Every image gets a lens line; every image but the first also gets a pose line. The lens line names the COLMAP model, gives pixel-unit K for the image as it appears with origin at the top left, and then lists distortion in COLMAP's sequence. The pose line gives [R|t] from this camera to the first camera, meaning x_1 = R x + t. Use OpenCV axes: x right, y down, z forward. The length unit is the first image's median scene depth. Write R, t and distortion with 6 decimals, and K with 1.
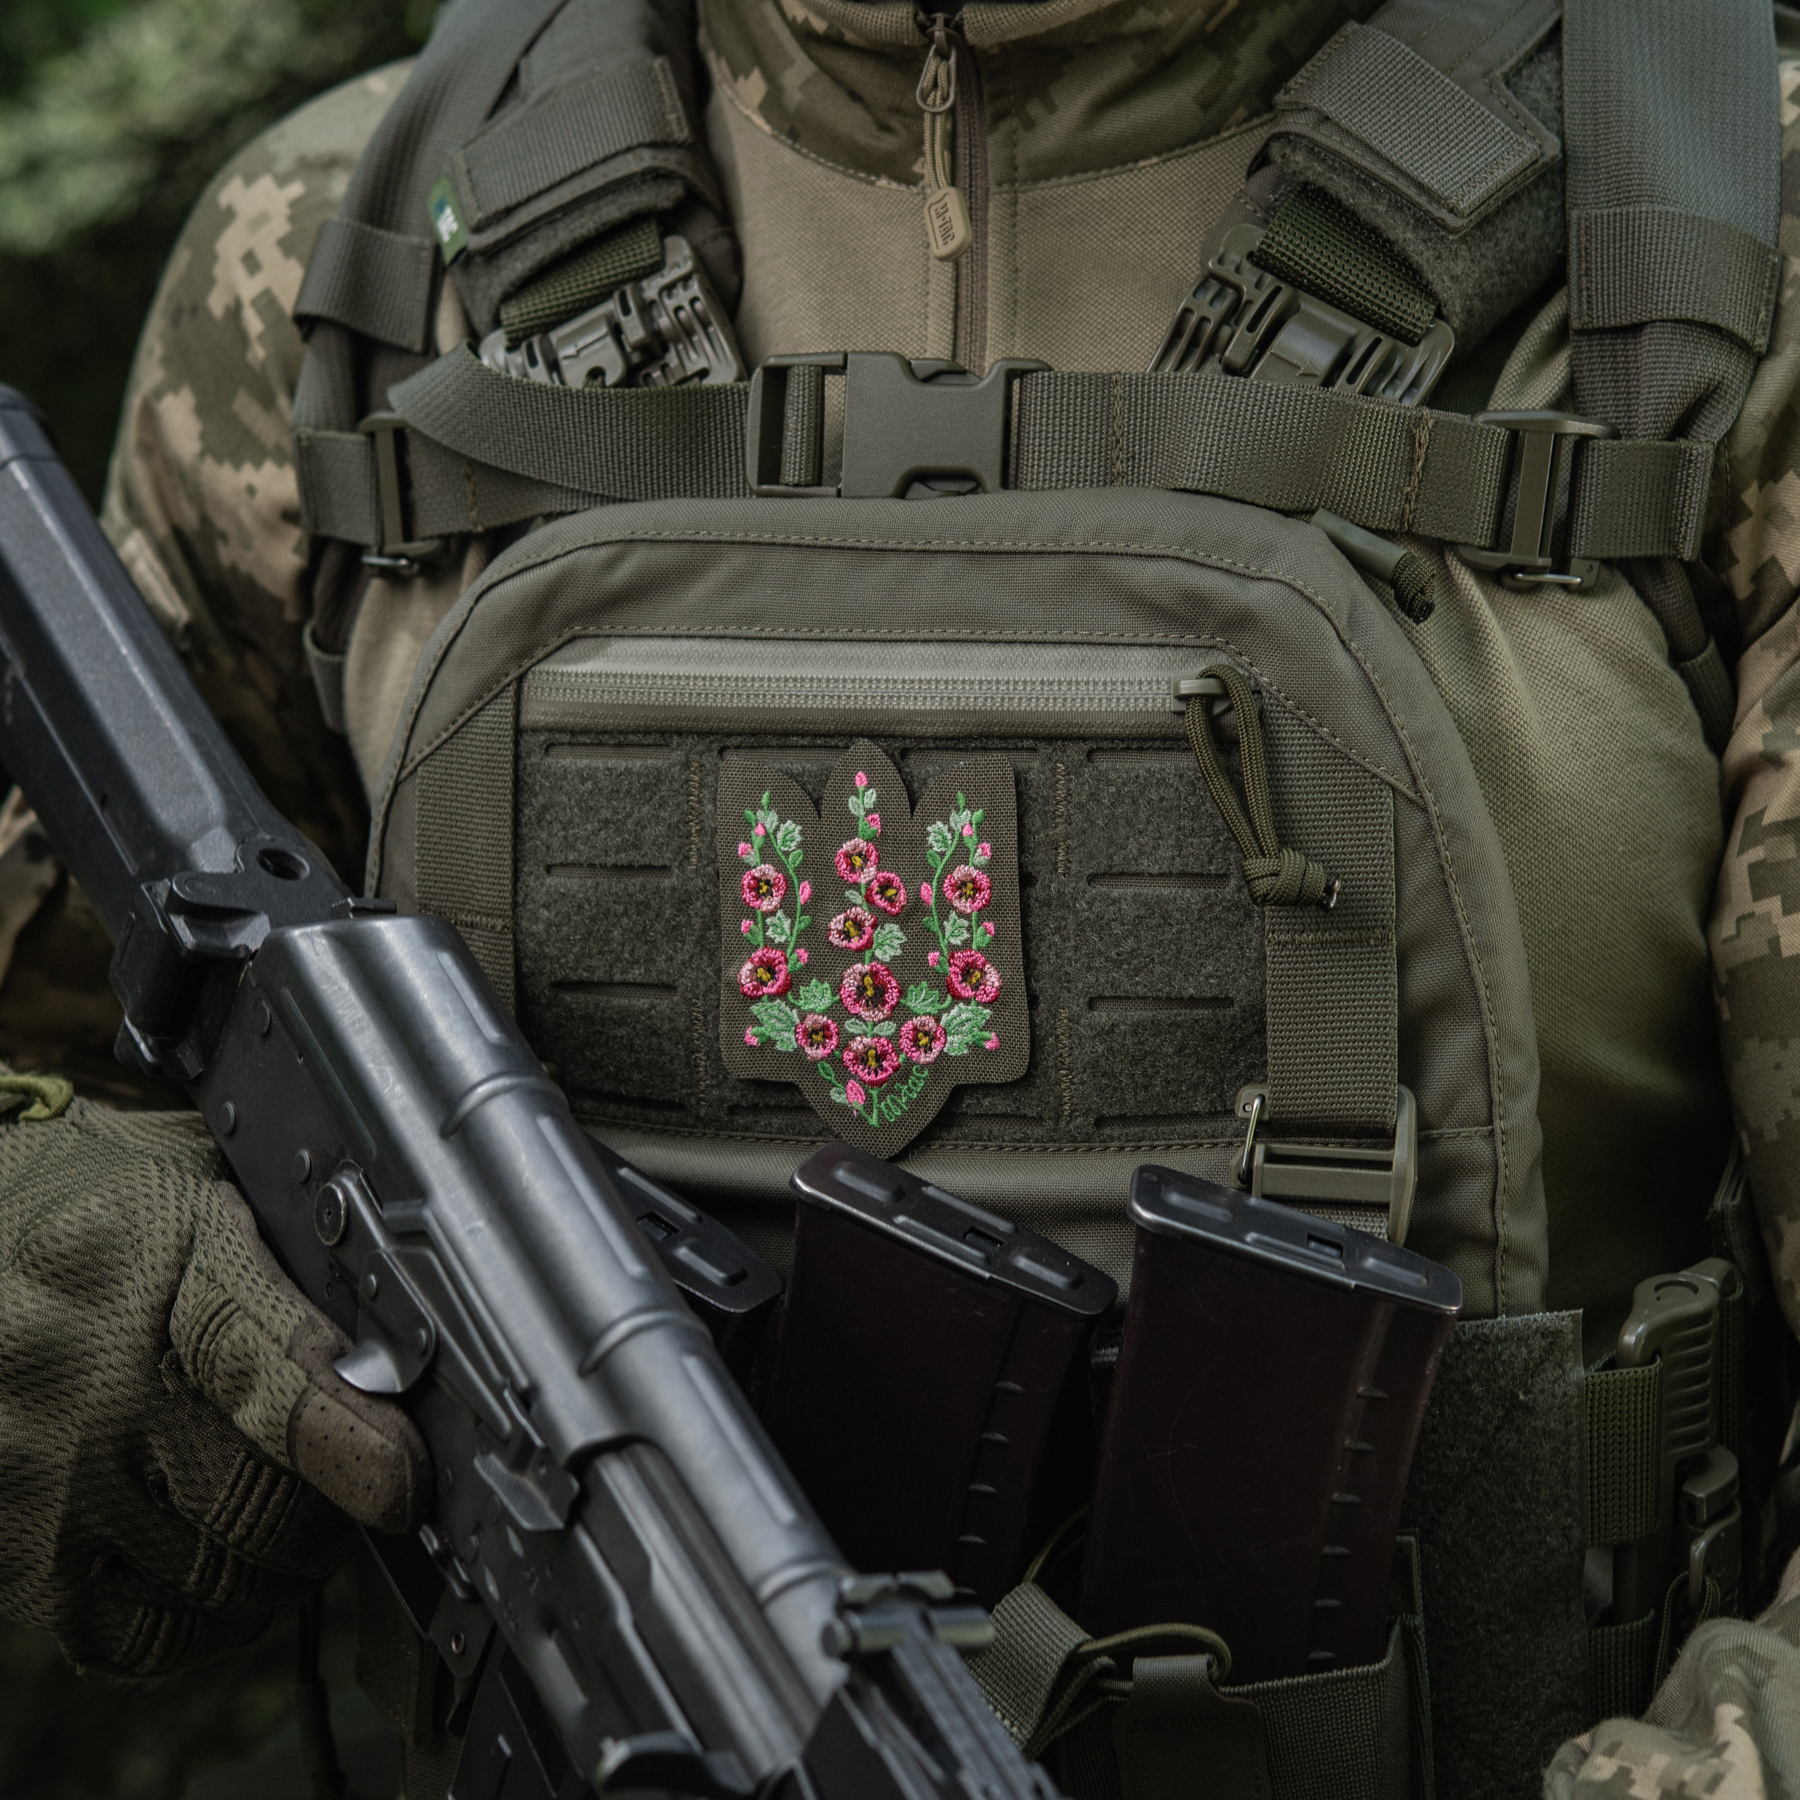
lens RADIAL K [[4954.6, 0, 976.1], [0, 4954.6, 899.4], [0, 0, 1]] dist [0.032254, 0.000000]
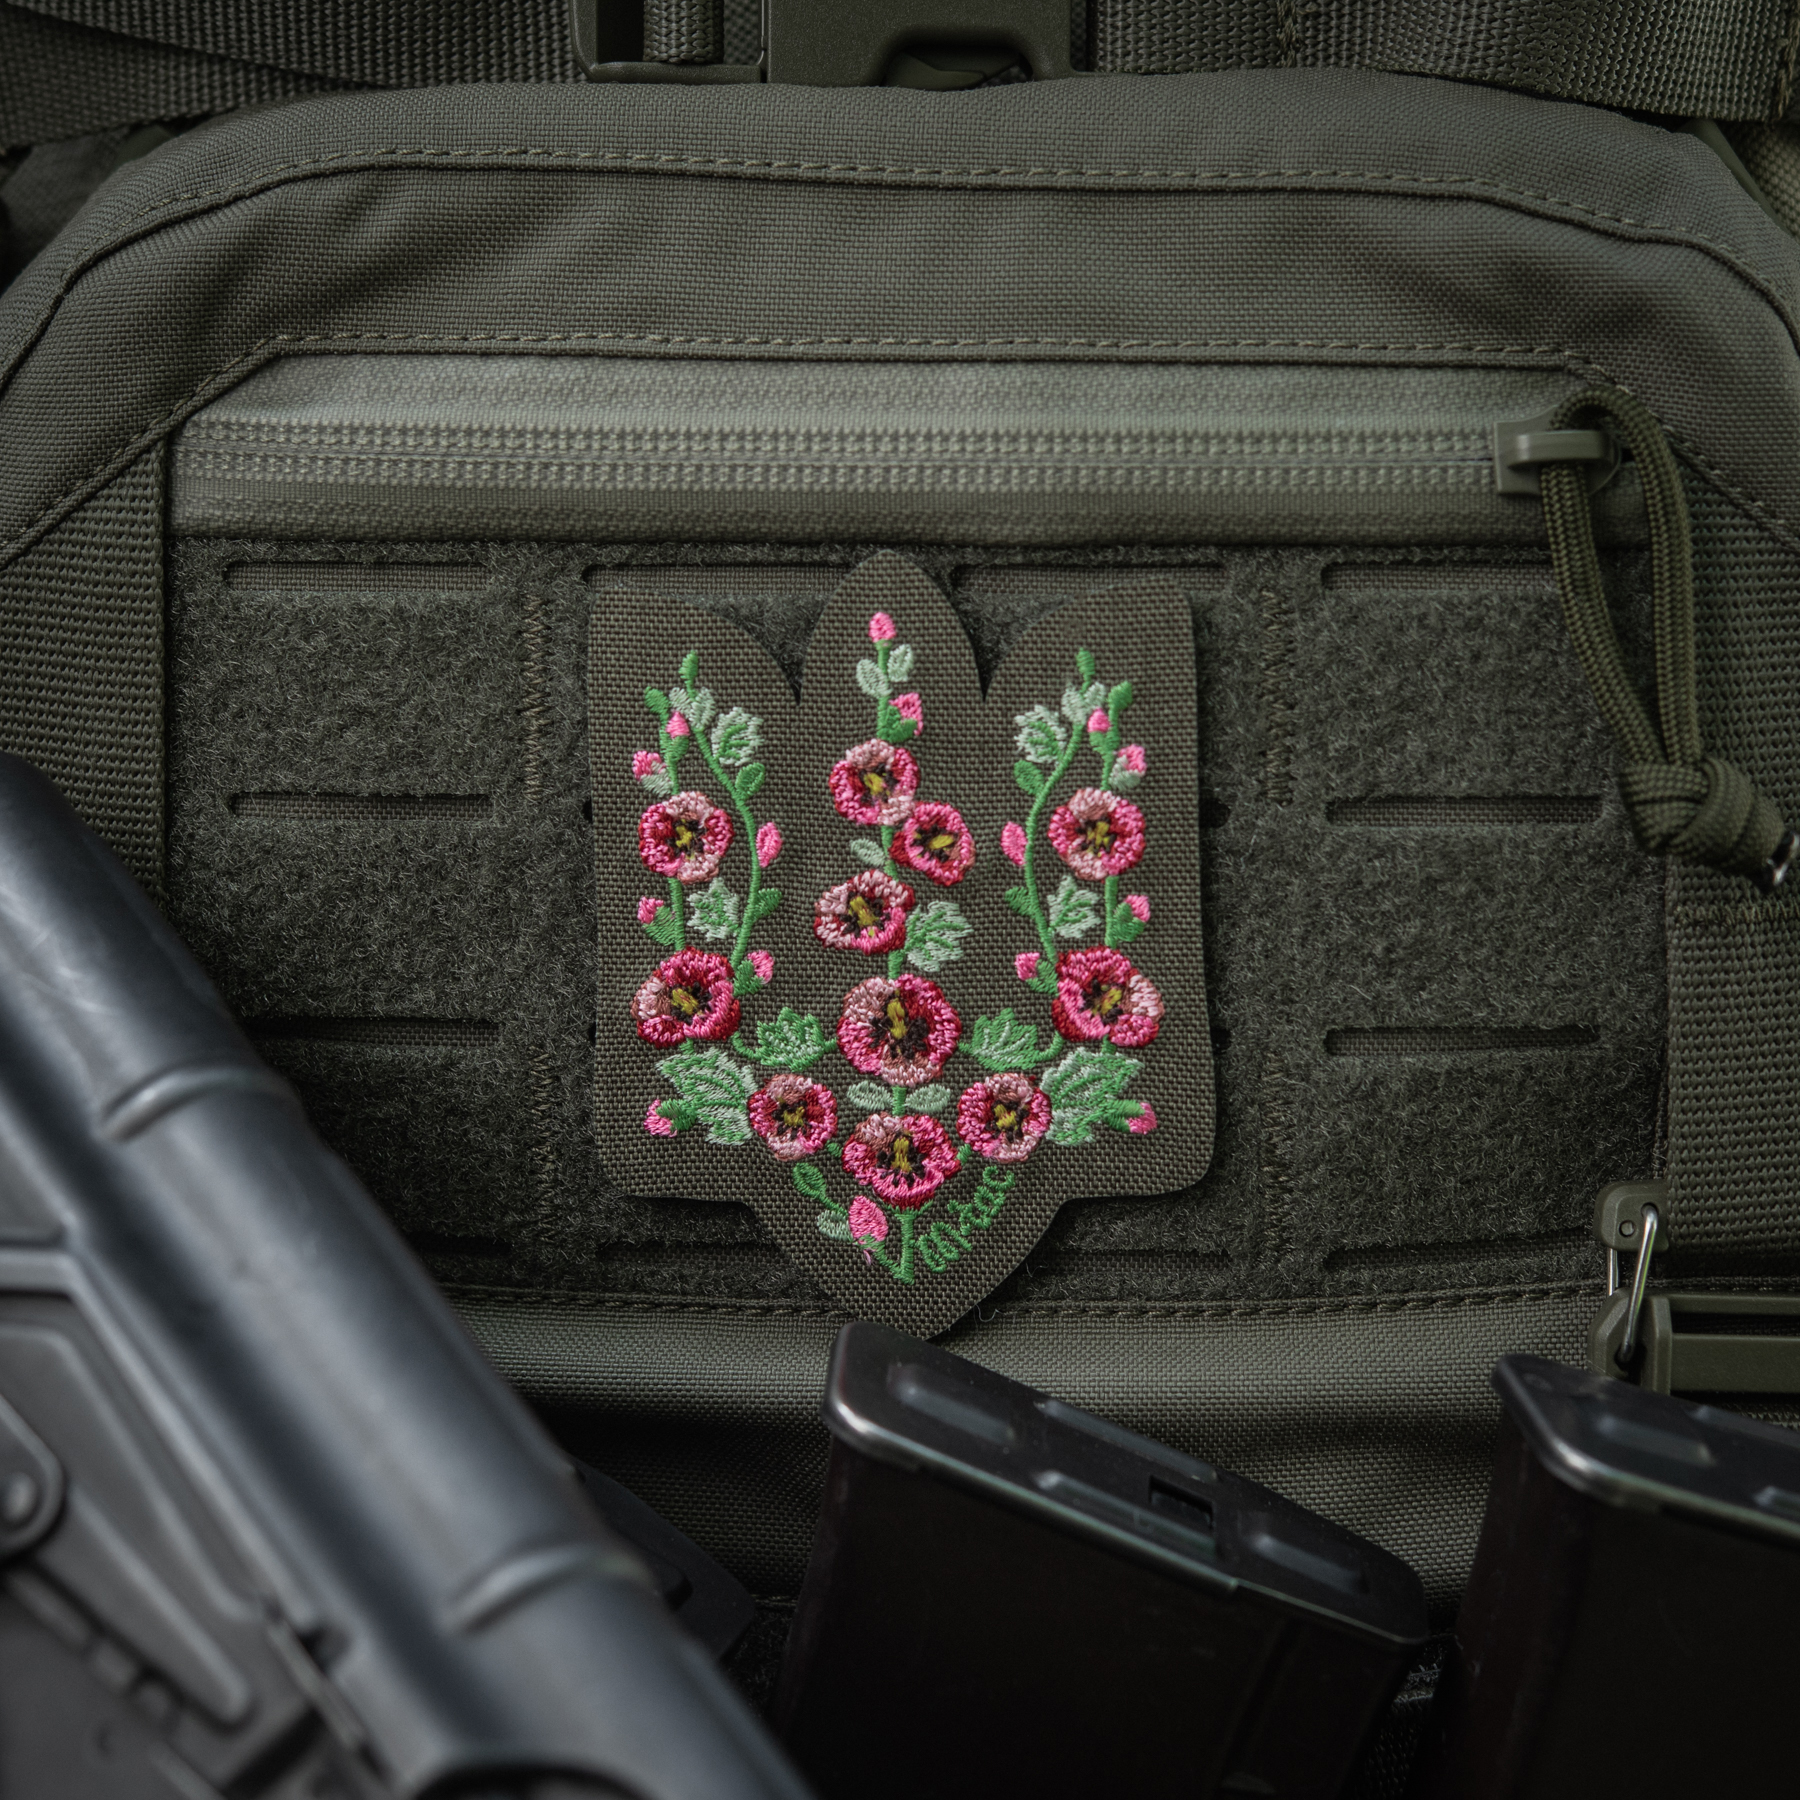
lens RADIAL K [[4954.6, 0, 958.9], [0, 4954.6, 932.9], [0, 0, 1]] dist [0.032254, 0.000000]
pose [[0.971525, -0.032574, 0.234686, -0.138629], [0.017367, 0.997630, 0.066576, -0.026629], [-0.236299, -0.060605, 0.969789, 0.488519]]
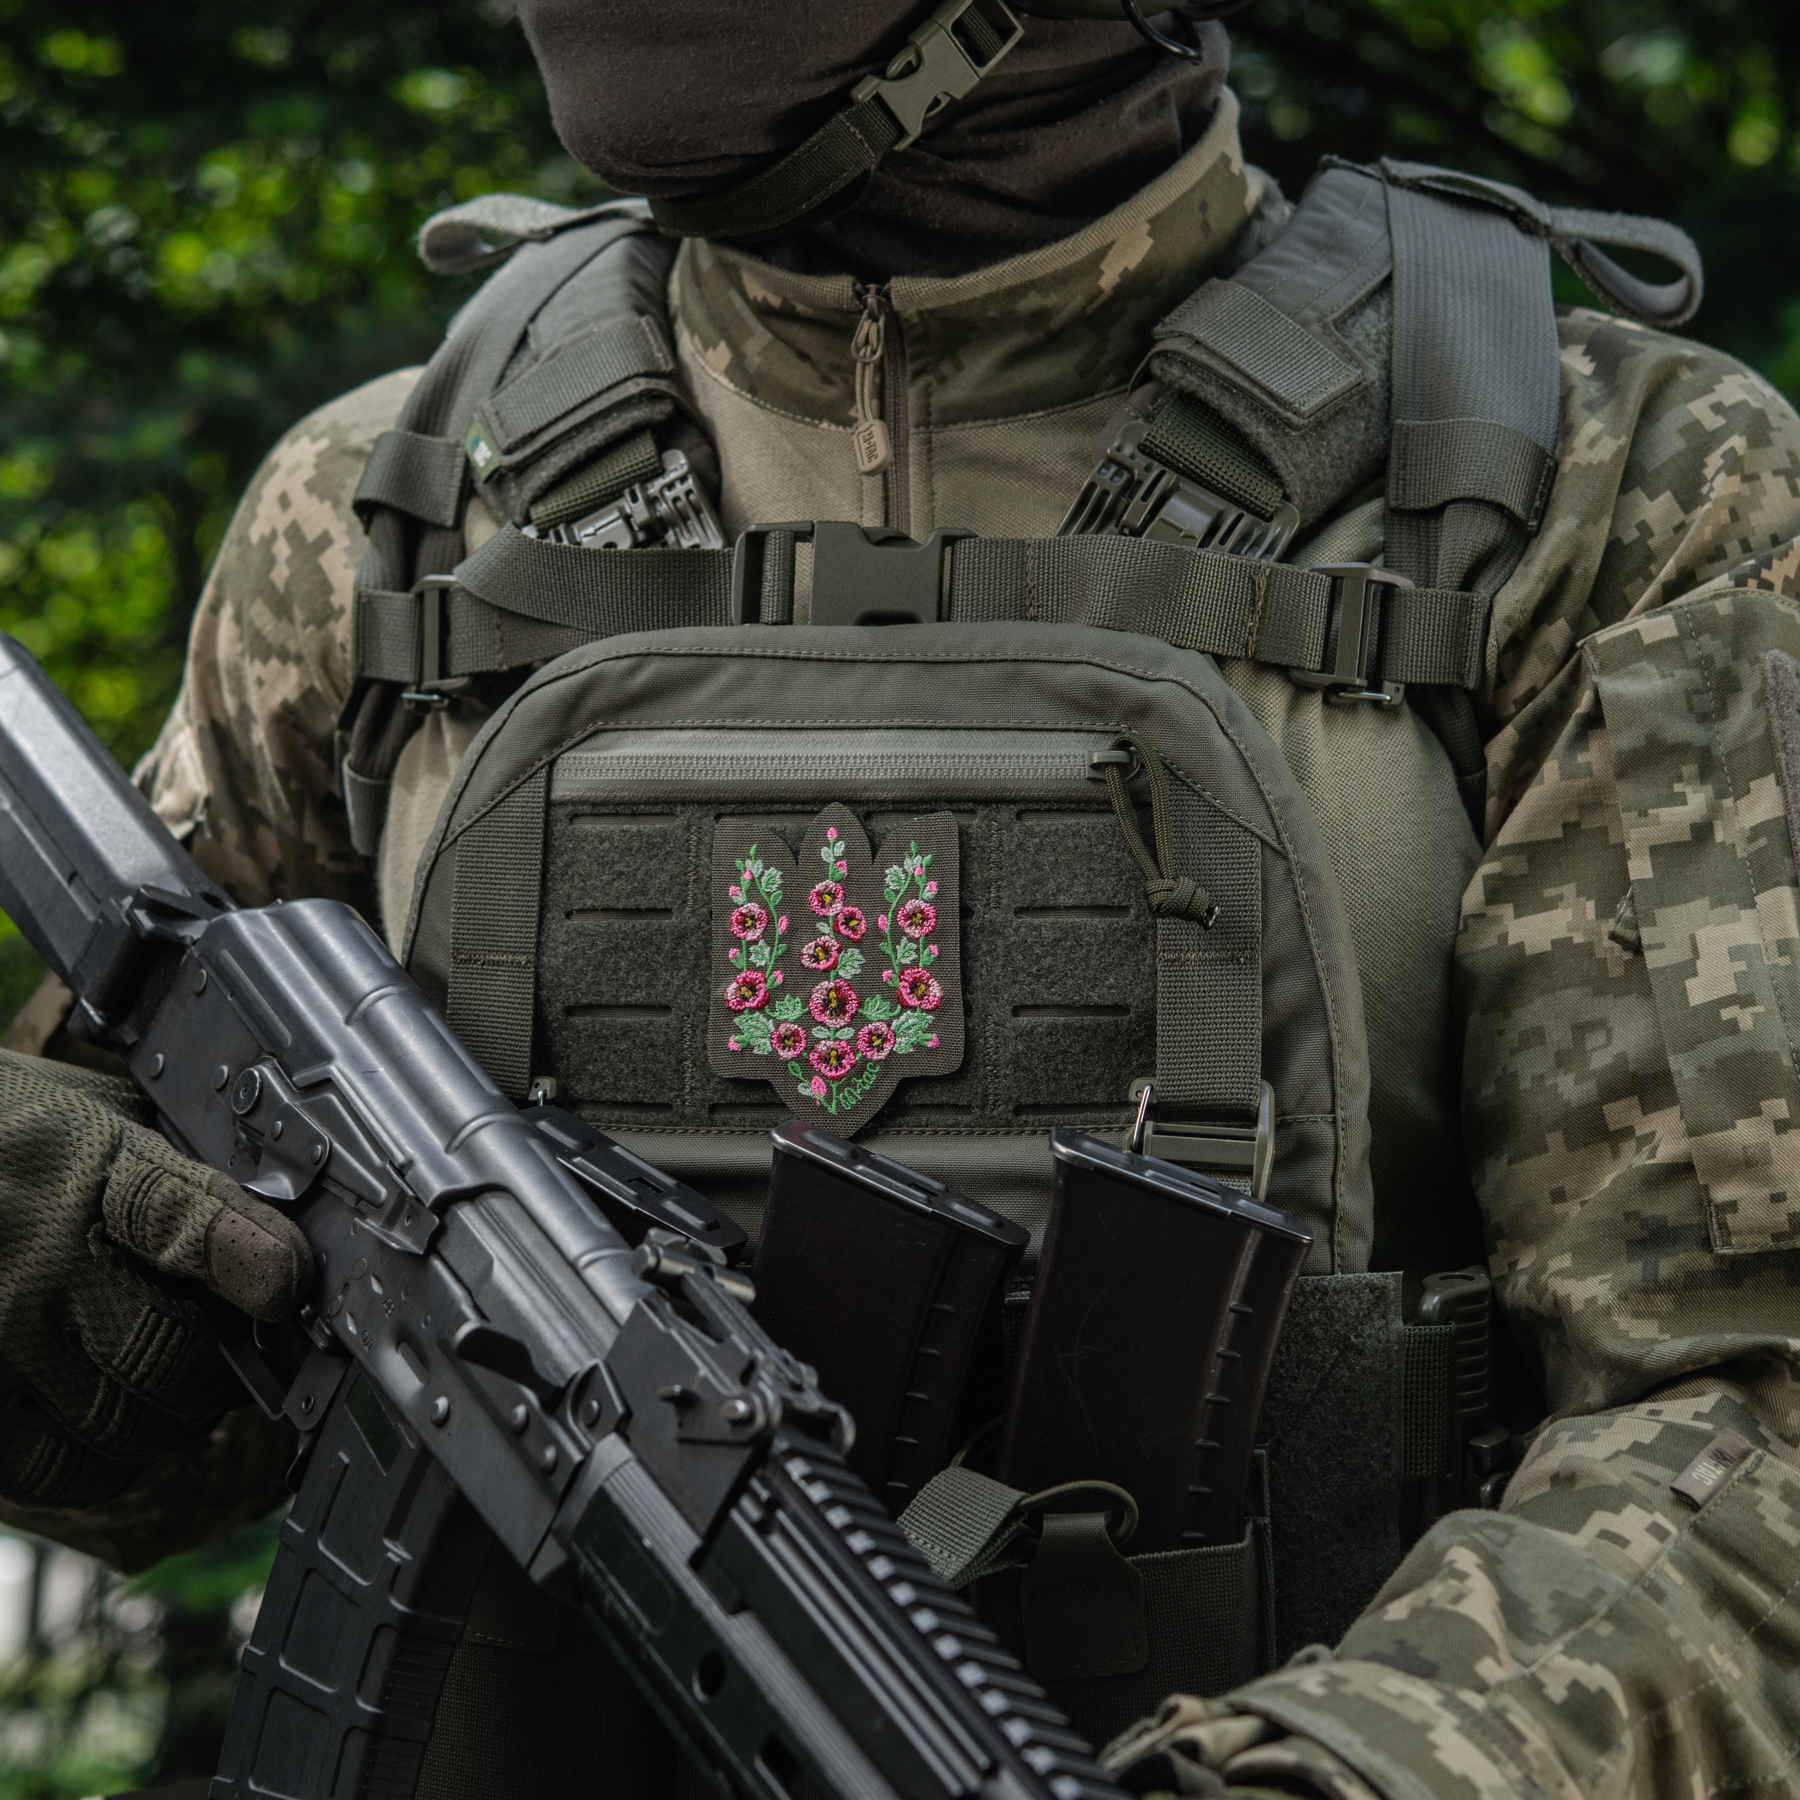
lens RADIAL K [[4954.6, 0, 898.4], [0, 4954.6, 902.5], [0, 0, 1]] dist [0.032254, 0.000000]
pose [[0.996772, 0.040236, 0.069481, -0.092534], [-0.026192, 0.980981, -0.192330, 0.232034], [-0.075898, 0.189889, 0.978868, -0.220032]]
